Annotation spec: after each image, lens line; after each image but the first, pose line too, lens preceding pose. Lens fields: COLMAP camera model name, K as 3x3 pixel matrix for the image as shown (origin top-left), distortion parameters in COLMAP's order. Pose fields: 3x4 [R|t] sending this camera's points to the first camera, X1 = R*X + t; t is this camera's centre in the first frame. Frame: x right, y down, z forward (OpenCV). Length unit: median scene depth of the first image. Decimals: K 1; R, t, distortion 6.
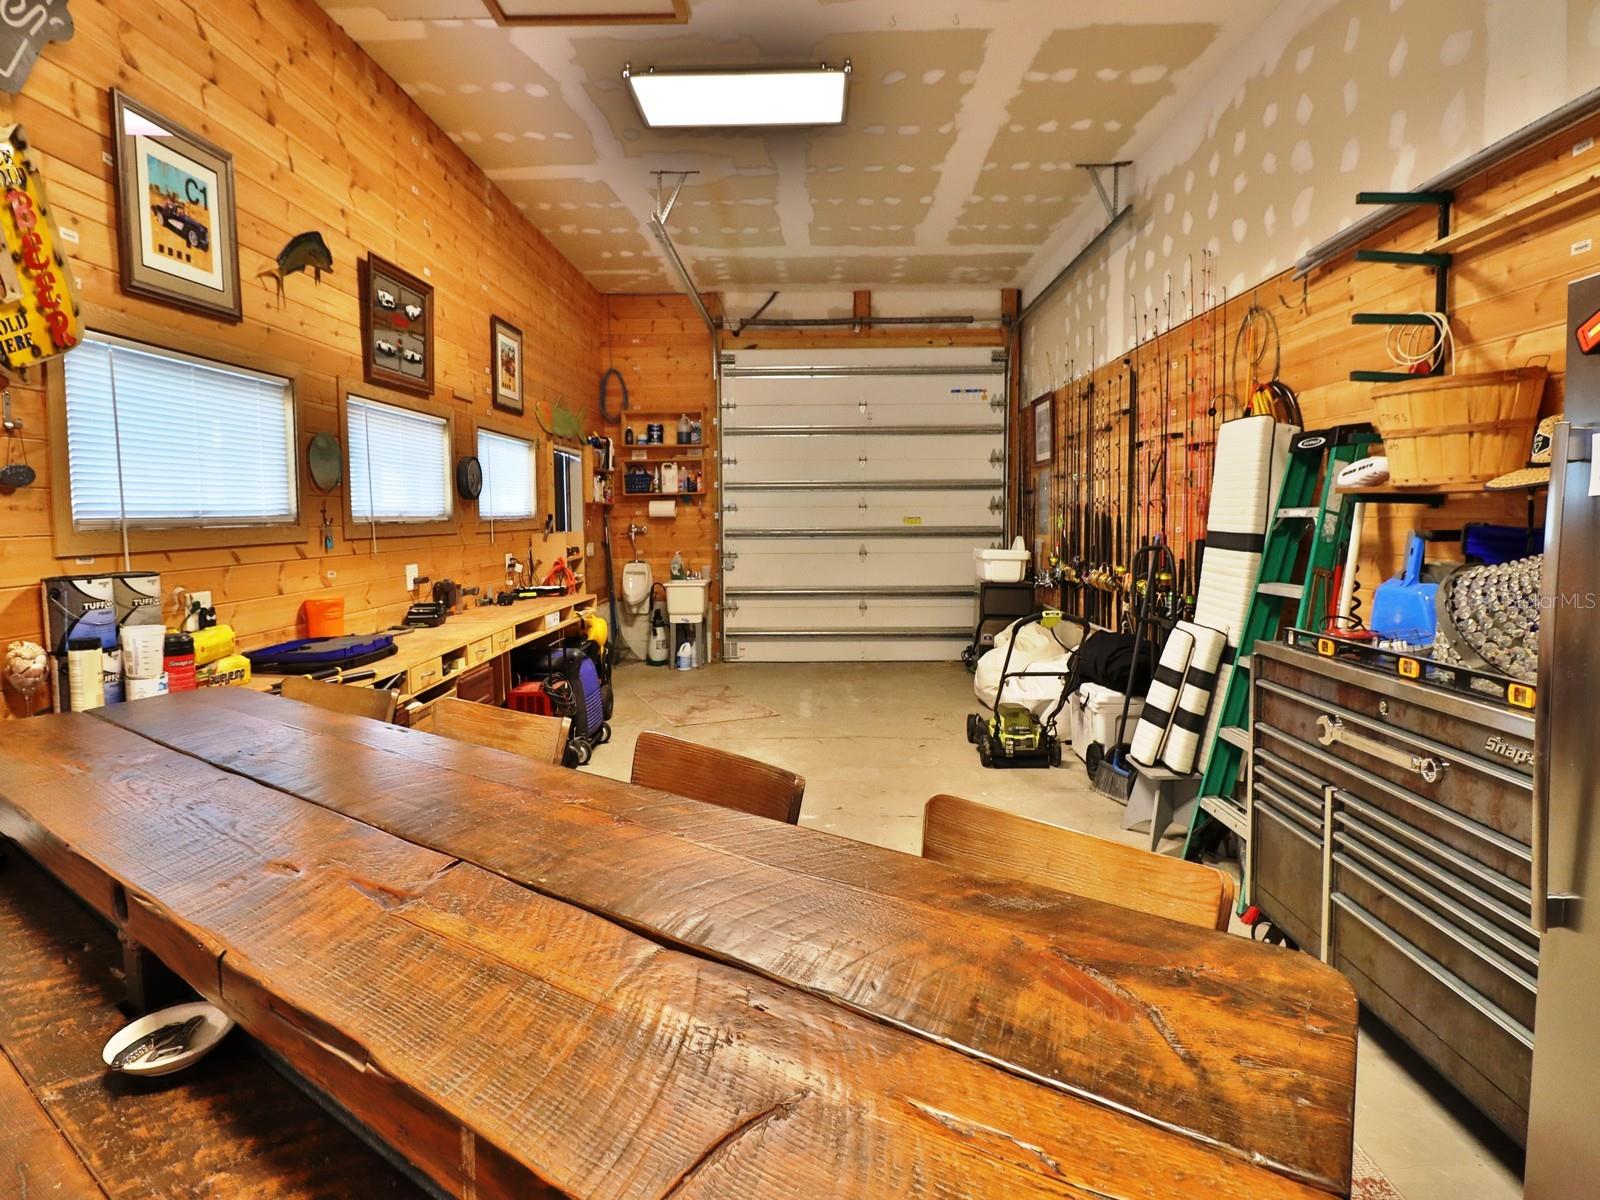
lens RADIAL K [[829.1, 0, 807.4], [0, 829.1, 565.3], [0, 0, 1]] dist [0.002619, -0.006772]
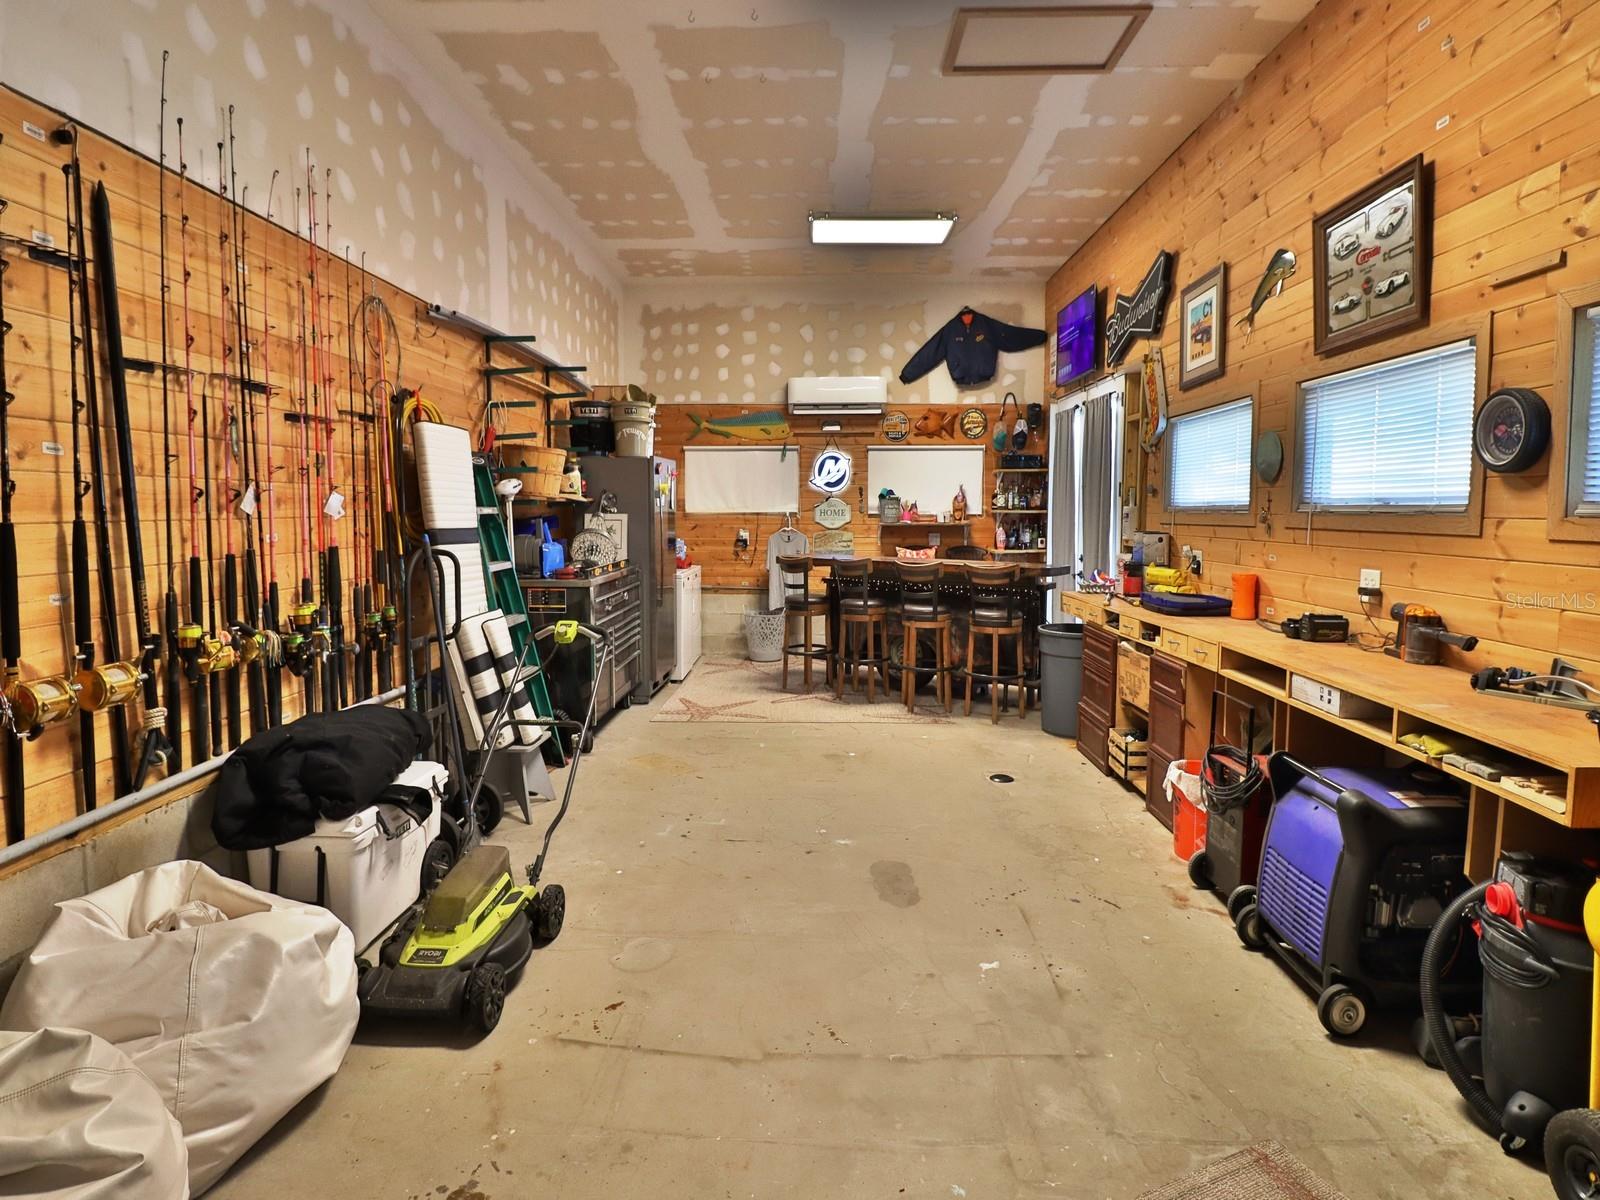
lens RADIAL K [[829.1, 0, 807.4], [0, 829.1, 565.3], [0, 0, 1]] dist [0.002619, -0.006772]
pose [[-0.999857, 0.008610, 0.014555, 0.027389], [0.010433, 0.991433, 0.130198, -0.126484], [-0.013309, 0.130331, -0.991381, 2.054434]]
